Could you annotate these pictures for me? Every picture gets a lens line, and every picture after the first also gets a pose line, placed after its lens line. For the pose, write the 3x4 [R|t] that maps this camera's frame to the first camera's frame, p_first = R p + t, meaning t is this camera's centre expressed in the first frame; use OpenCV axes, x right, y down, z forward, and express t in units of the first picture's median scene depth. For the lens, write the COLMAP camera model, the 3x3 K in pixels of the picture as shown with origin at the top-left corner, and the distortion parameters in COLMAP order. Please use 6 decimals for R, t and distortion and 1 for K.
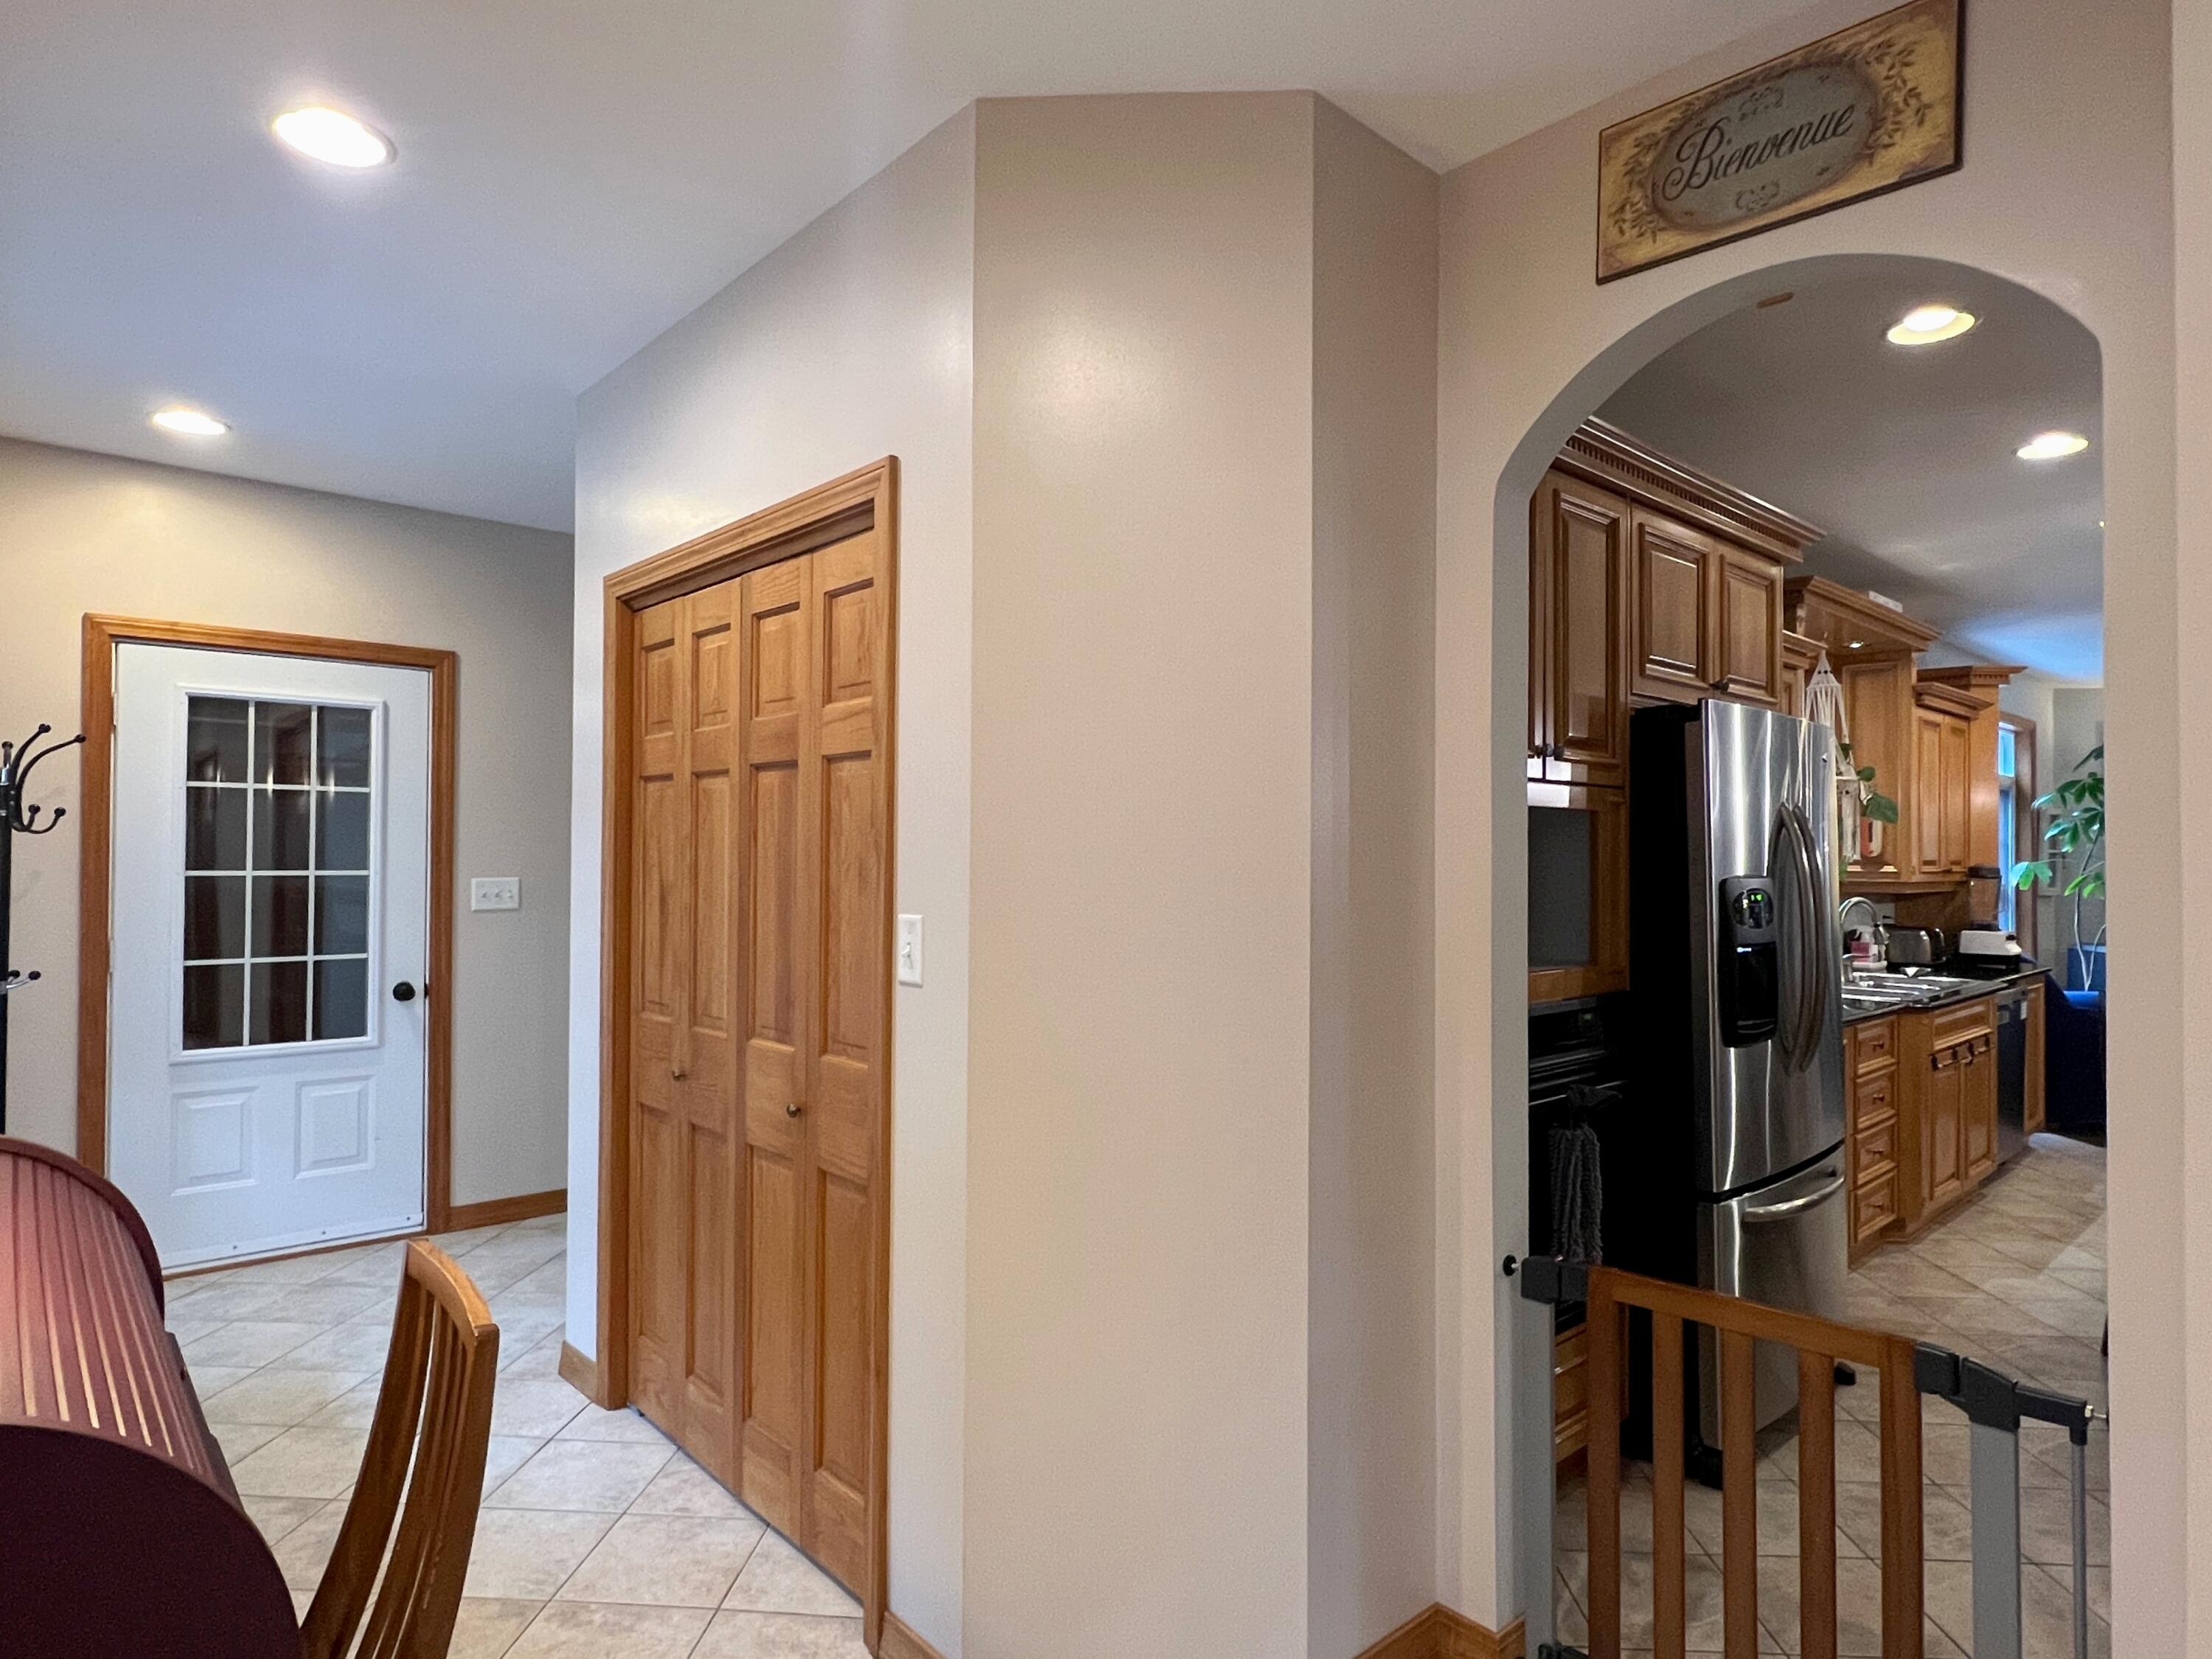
lens RADIAL K [[1246.1, 0, 1112.9], [0, 1246.1, 837.6], [0, 0, 1]] dist [-0.003047, -0.001663]
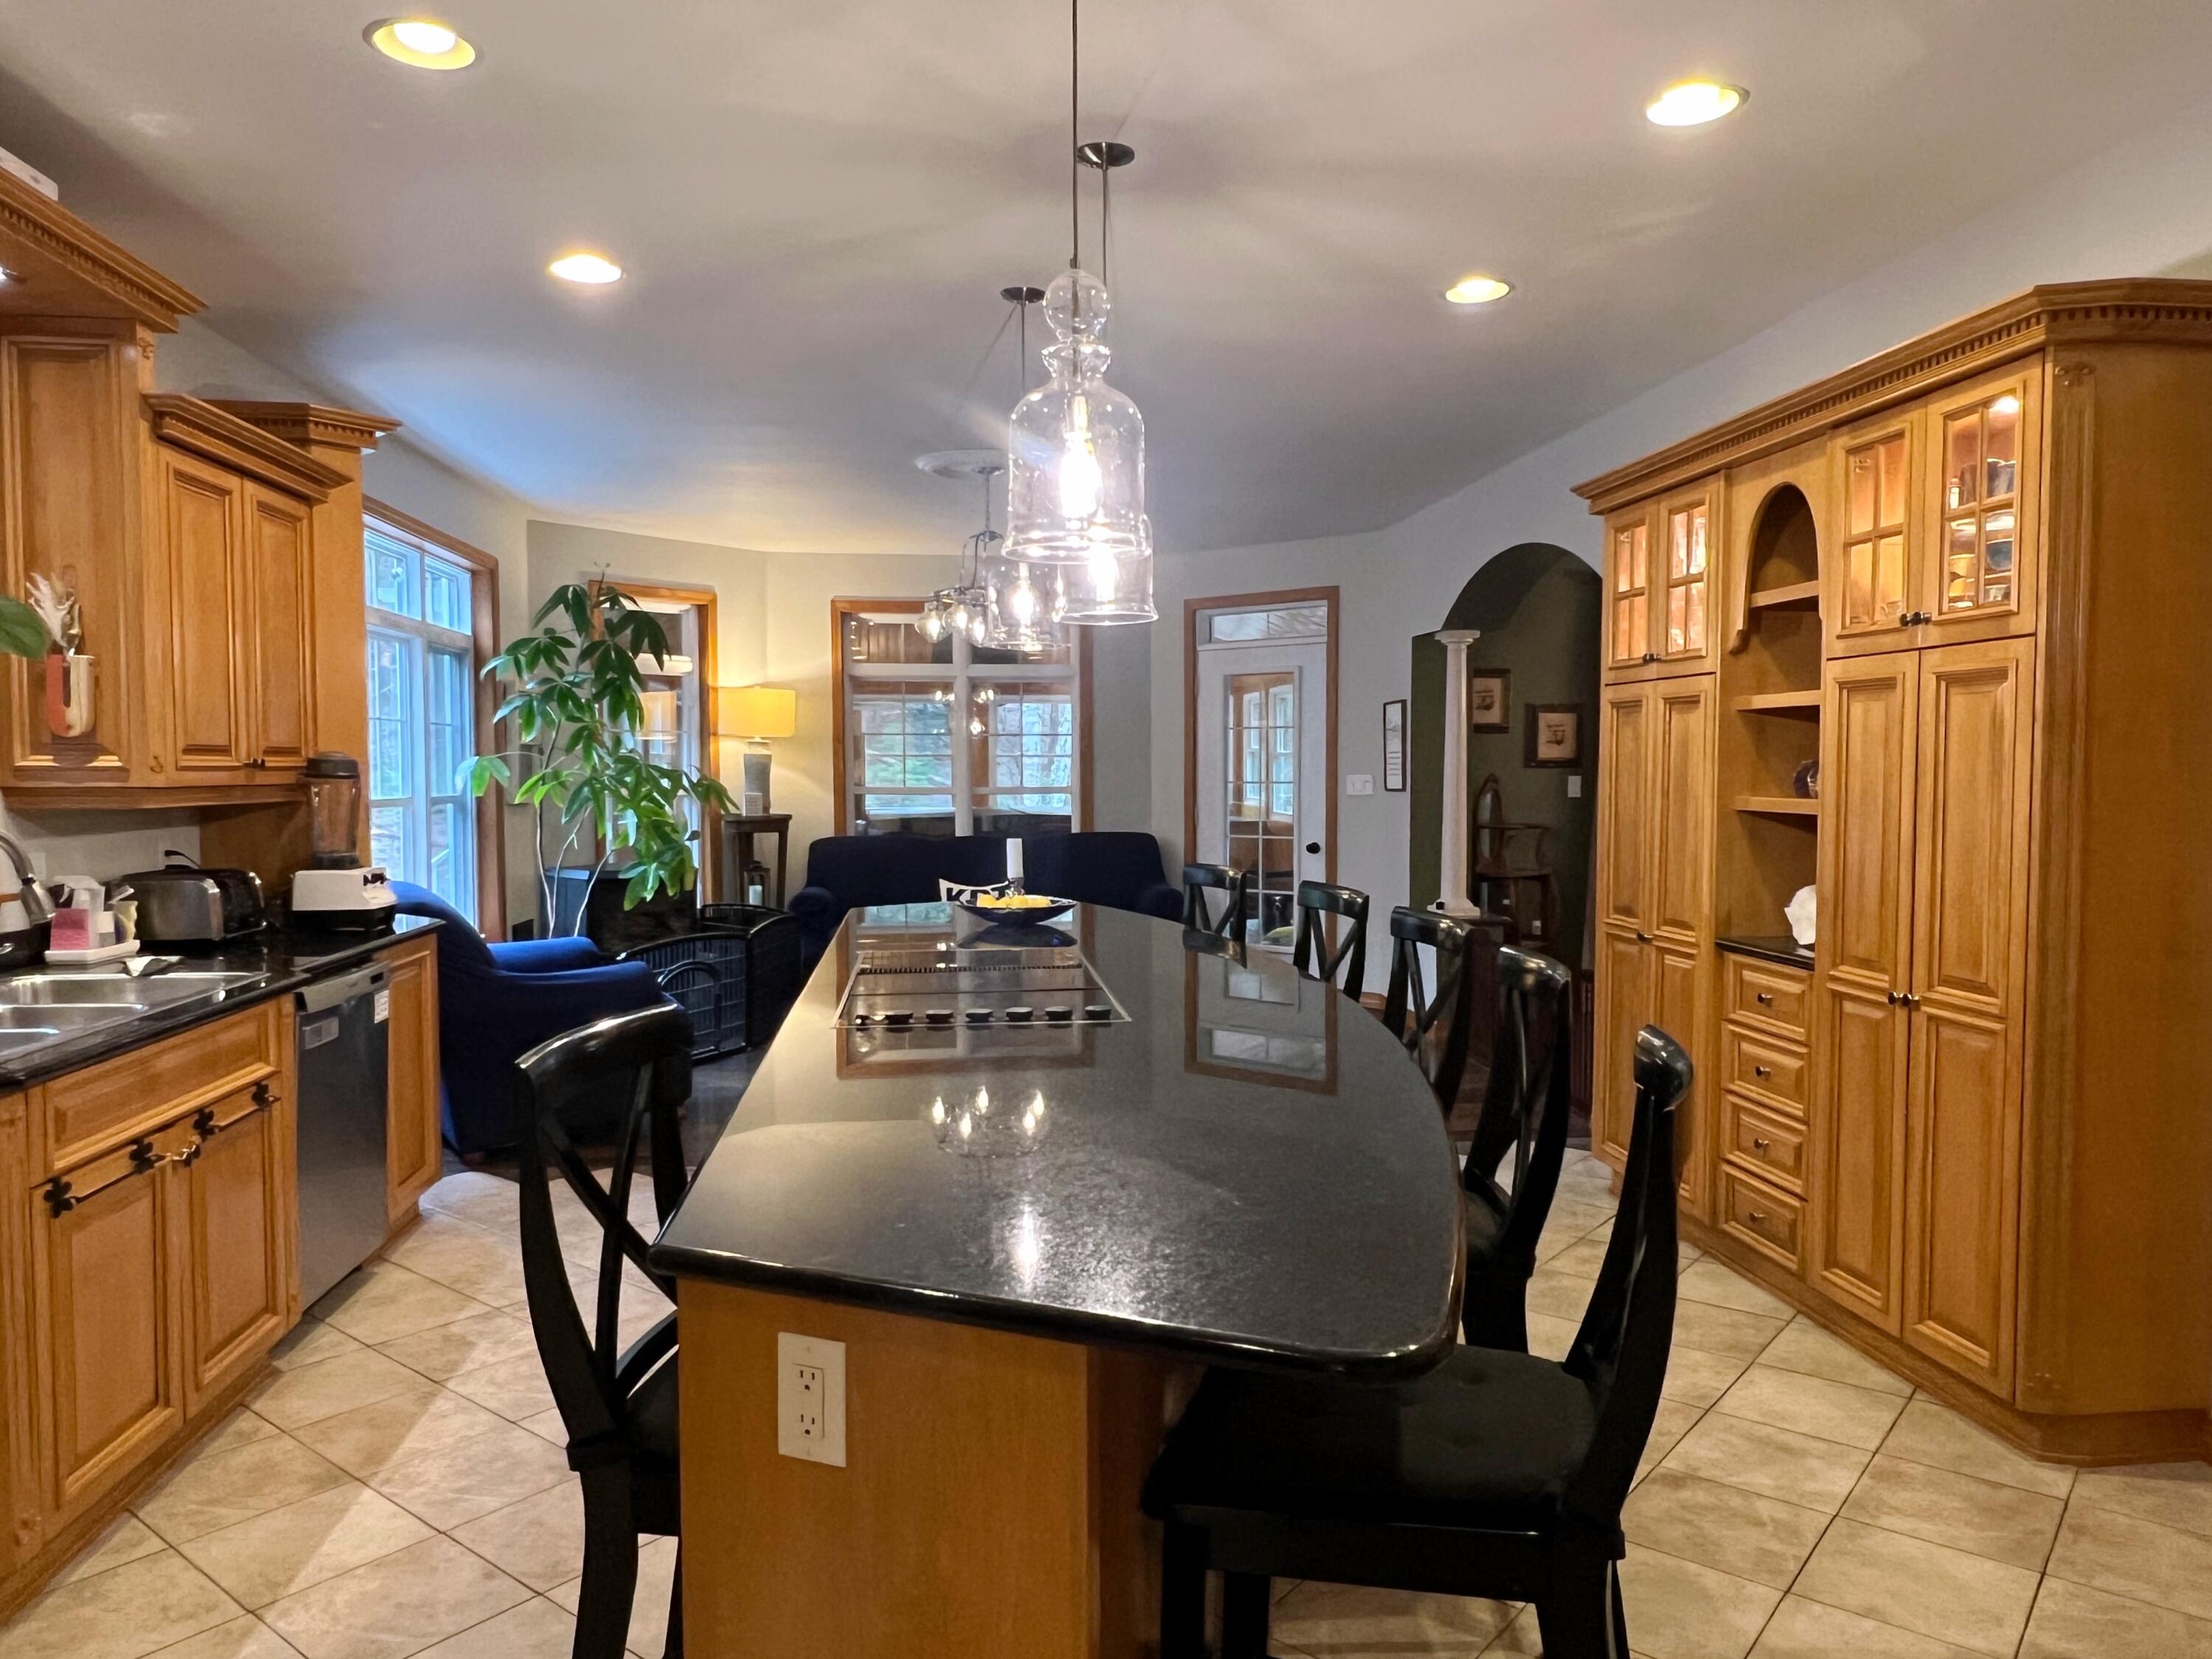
lens RADIAL K [[1487.4, 0, 1106.0], [0, 1487.4, 829.5], [0, 0, 1]] dist [-0.000450, -0.000475]
pose [[0.581695, -0.038741, 0.812484, 0.352516], [-0.011550, 0.998371, 0.055874, 0.013692], [-0.813325, -0.041885, 0.580300, 0.310608]]
